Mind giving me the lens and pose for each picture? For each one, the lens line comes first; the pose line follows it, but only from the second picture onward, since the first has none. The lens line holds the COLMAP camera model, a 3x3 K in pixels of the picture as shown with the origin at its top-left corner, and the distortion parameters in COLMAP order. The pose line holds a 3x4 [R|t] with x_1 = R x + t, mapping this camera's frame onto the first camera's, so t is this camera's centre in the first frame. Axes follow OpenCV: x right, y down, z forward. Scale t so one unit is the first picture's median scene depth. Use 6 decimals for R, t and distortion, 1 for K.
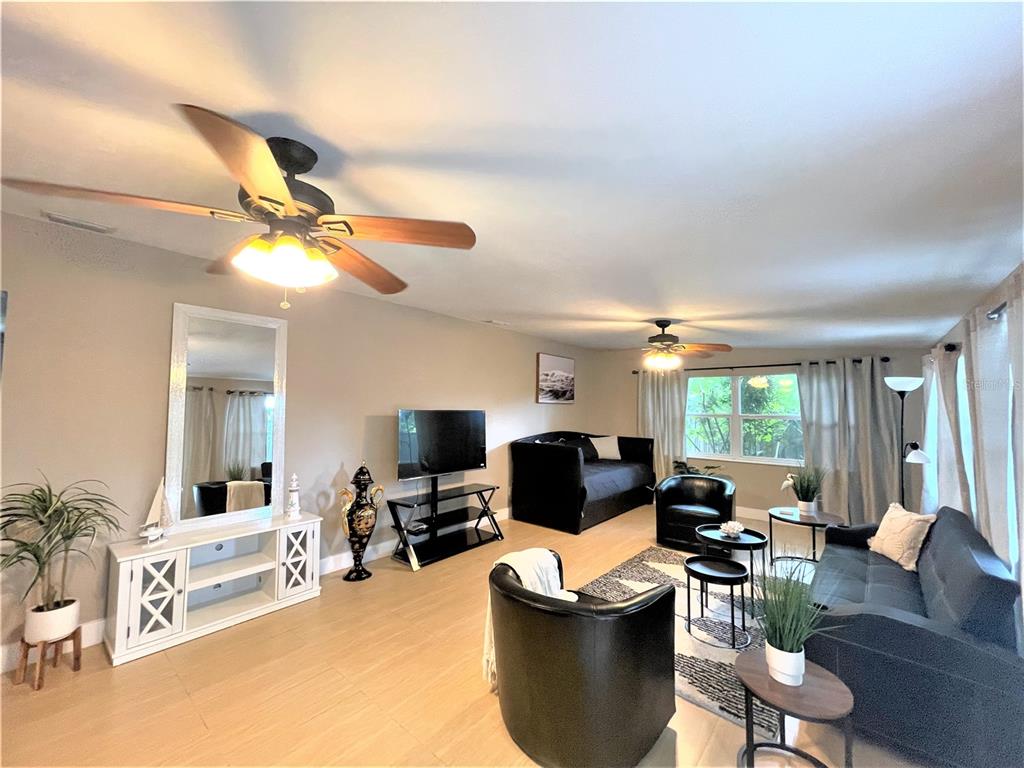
lens RADIAL K [[412.5, 0, 510.6], [0, 412.5, 384.5], [0, 0, 1]] dist [-0.000864, 0.001023]
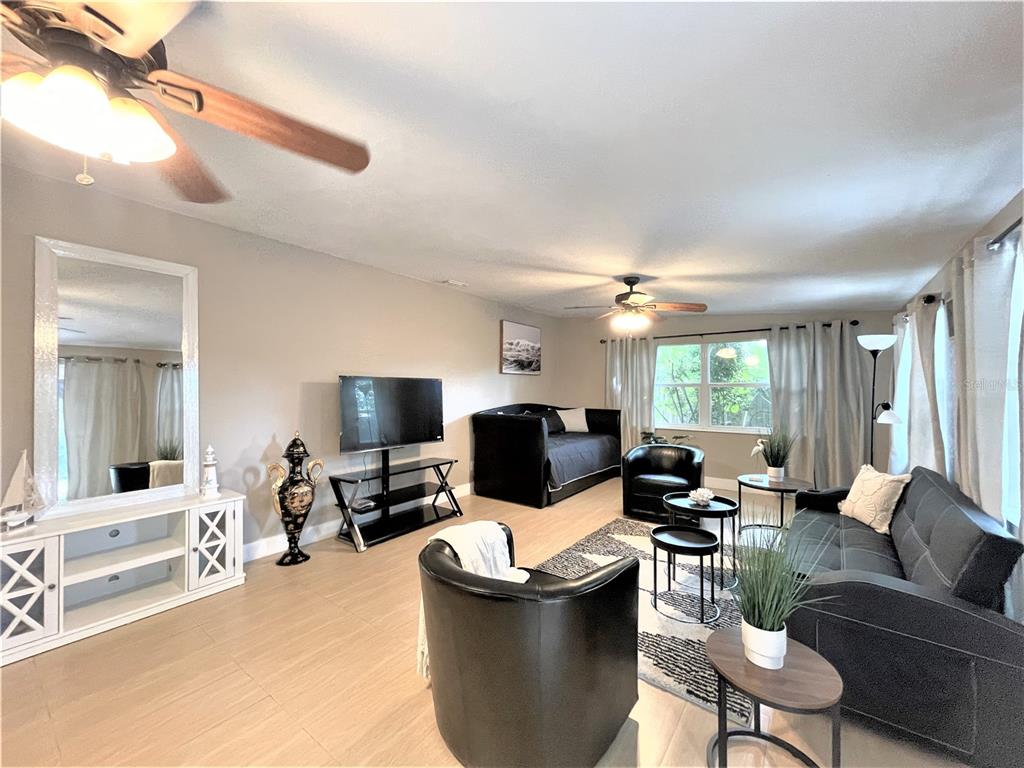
lens RADIAL K [[412.5, 0, 510.6], [0, 412.5, 384.5], [0, 0, 1]] dist [-0.000864, 0.001023]
pose [[0.997907, -0.008445, 0.064109, 0.042597], [0.005513, 0.998937, 0.045766, 0.045502], [-0.064427, -0.045317, 0.996893, 0.094509]]
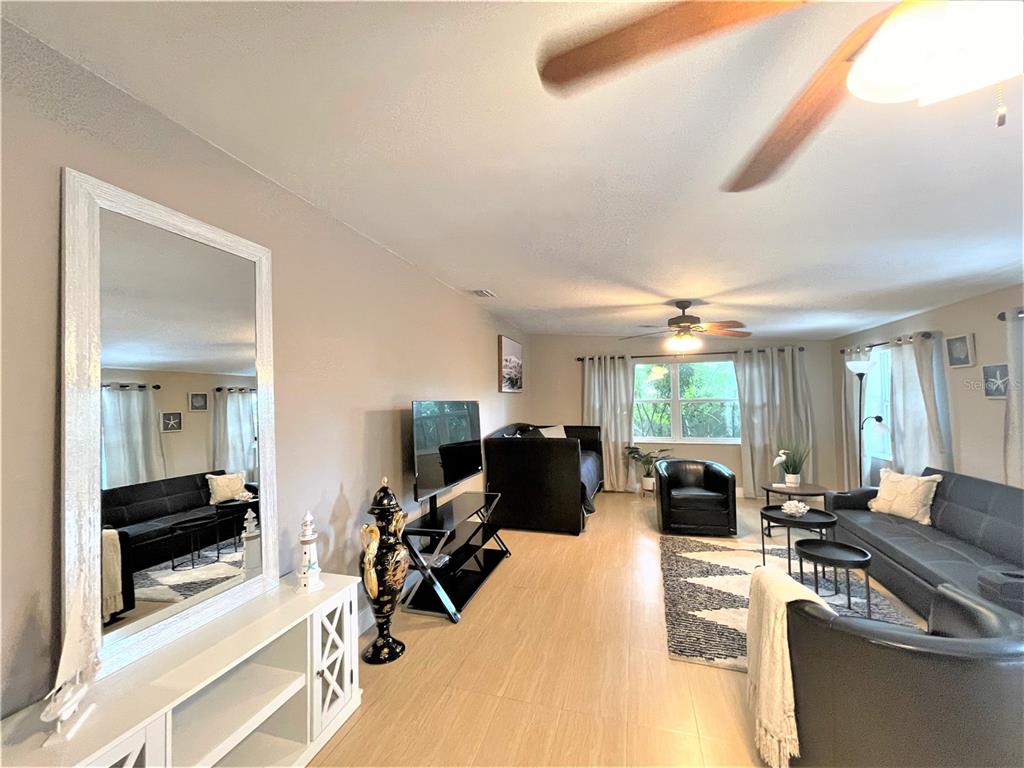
lens RADIAL K [[412.5, 0, 510.6], [0, 412.5, 384.5], [0, 0, 1]] dist [-0.000864, 0.001023]
pose [[0.916752, -0.010350, 0.399323, -0.431372], [0.003892, 0.999848, 0.016981, 0.022929], [-0.399438, -0.014013, 0.916653, 0.307010]]
